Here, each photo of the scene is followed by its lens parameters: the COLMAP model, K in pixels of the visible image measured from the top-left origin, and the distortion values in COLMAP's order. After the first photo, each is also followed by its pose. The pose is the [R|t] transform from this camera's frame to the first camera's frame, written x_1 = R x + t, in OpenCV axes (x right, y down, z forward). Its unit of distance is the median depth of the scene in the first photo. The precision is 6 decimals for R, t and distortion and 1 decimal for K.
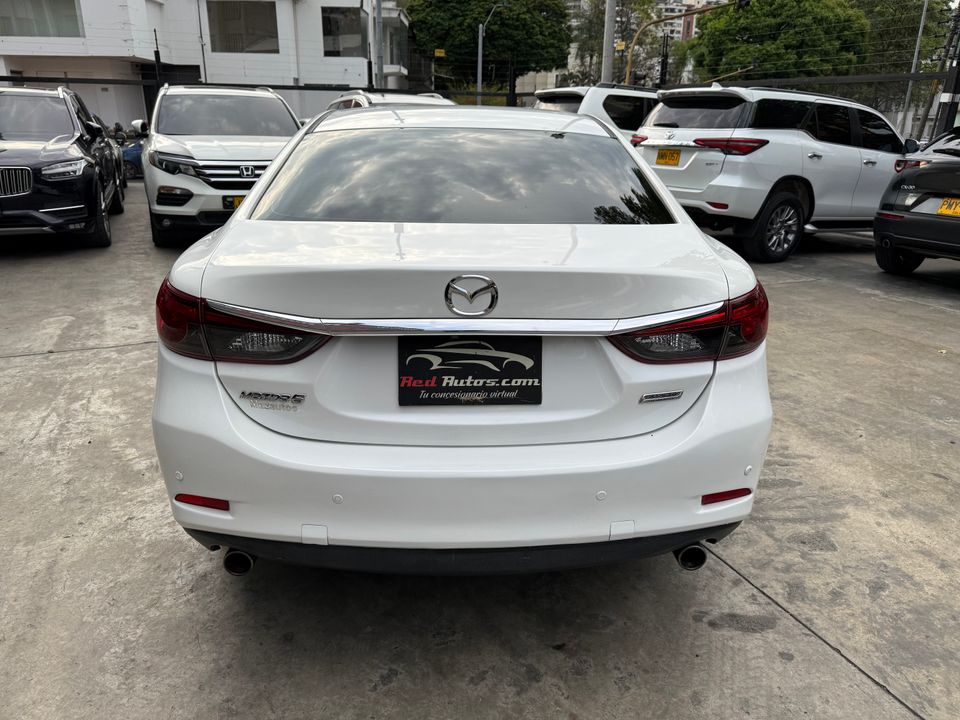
lens RADIAL K [[681.2, 0, 482.3], [0, 681.2, 359.9], [0, 0, 1]] dist [0.009376, -0.020349]
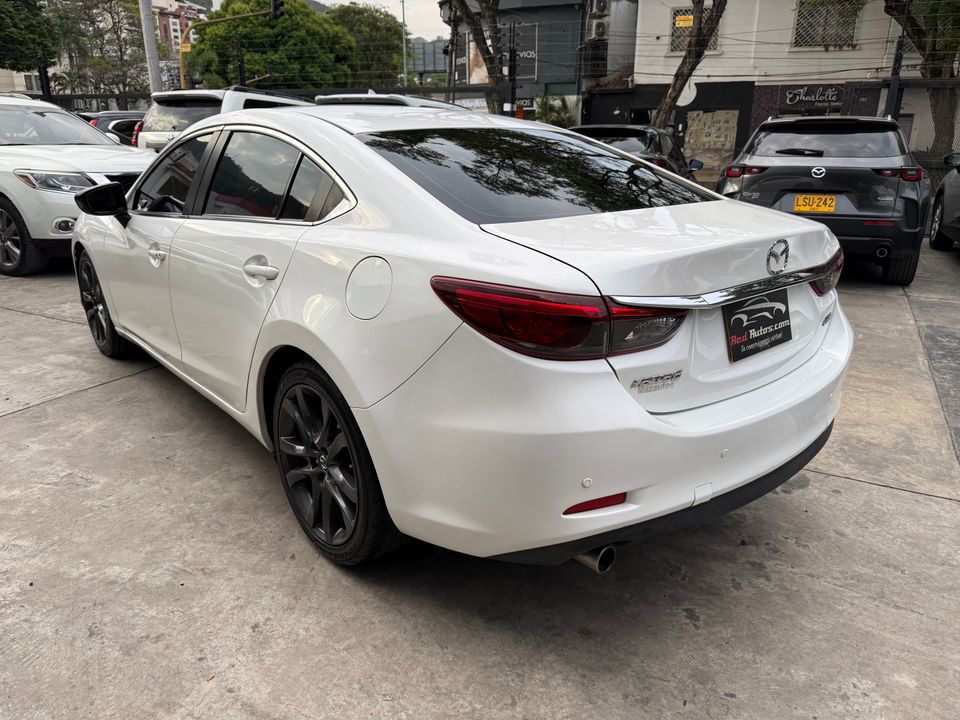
lens RADIAL K [[681.2, 0, 484.2], [0, 681.2, 362.1], [0, 0, 1]] dist [0.009376, -0.020349]
pose [[0.783762, -0.203509, 0.586771, -0.795072], [0.207169, 0.976345, 0.061904, -0.064350], [-0.585489, 0.073042, 0.807383, 0.218121]]
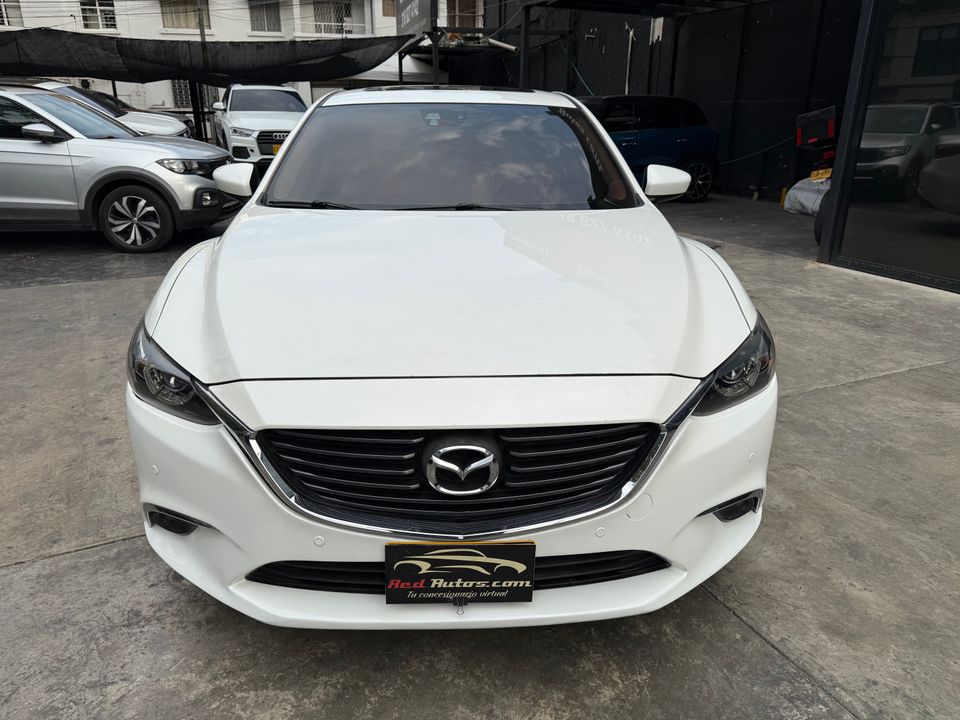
lens RADIAL K [[681.2, 0, 484.1], [0, 681.2, 363.6], [0, 0, 1]] dist [0.009376, -0.020349]
pose [[-0.999681, -0.015711, -0.019787, -0.107528], [-0.024708, 0.771457, 0.635801, -1.082878], [0.005276, 0.636087, -0.771599, 3.191660]]
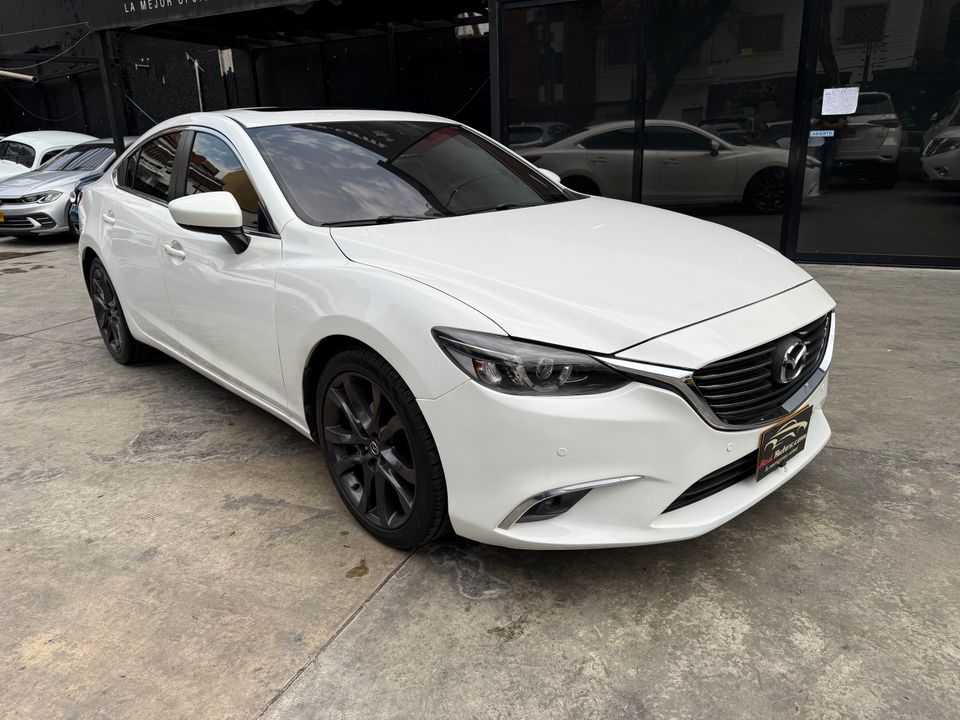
lens RADIAL K [[681.2, 0, 489.0], [0, 681.2, 360.5], [0, 0, 1]] dist [0.009376, -0.020349]
pose [[-0.756200, 0.212594, -0.618842, 0.771462], [-0.195555, 0.829101, 0.523784, -0.990771], [0.624436, 0.517103, -0.585392, 3.036988]]
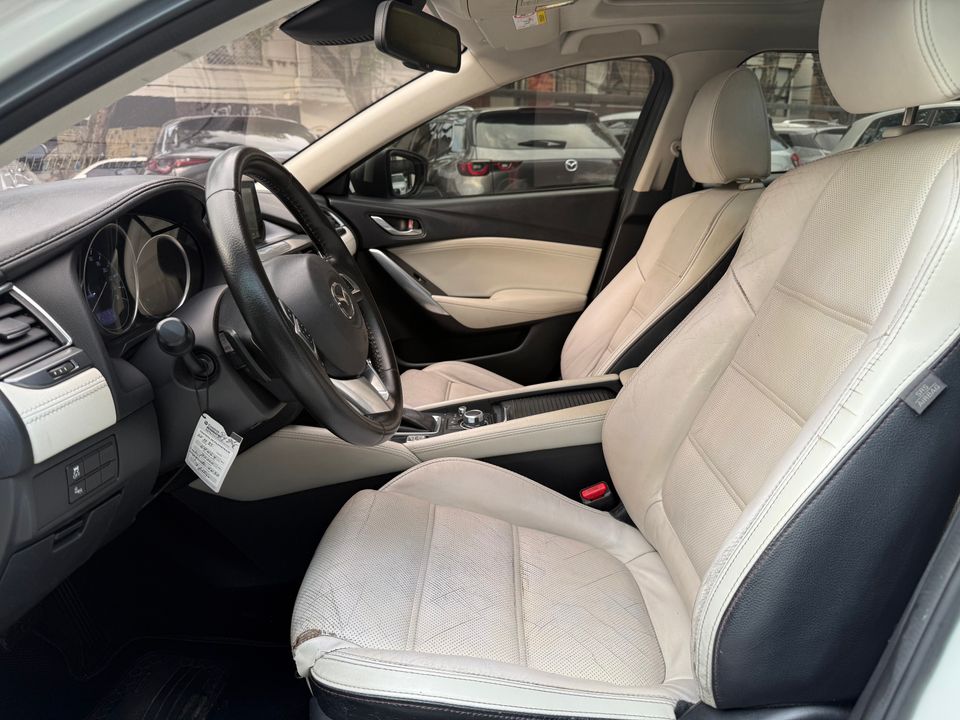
lens RADIAL K [[681.2, 0, 480.0], [0, 681.2, 361.0], [0, 0, 1]] dist [0.009376, -0.020349]
pose [[0.049297, -0.291465, 0.955311, -0.596341], [0.334489, 0.906060, 0.259178, -0.468046], [-0.941109, 0.306764, 0.142158, 1.759021]]
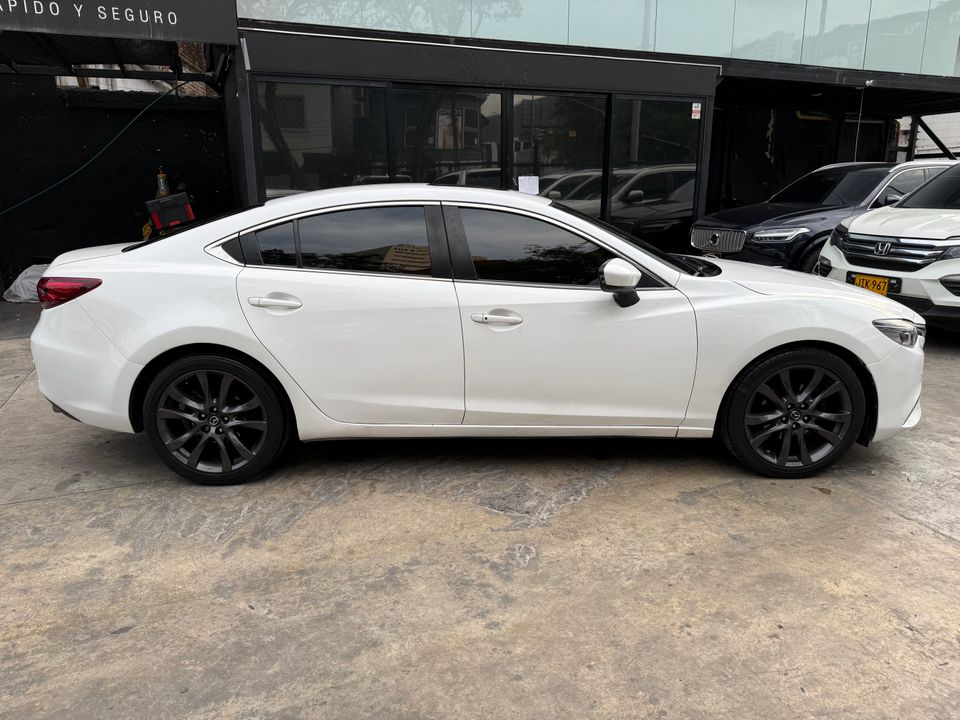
lens RADIAL K [[681.2, 0, 486.7], [0, 681.2, 356.5], [0, 0, 1]] dist [0.009376, -0.020349]
pose [[-0.020701, 0.225483, -0.974027, 1.775116], [-0.324698, 0.919910, 0.219856, -0.559827], [0.945591, 0.320816, 0.054171, 1.640904]]
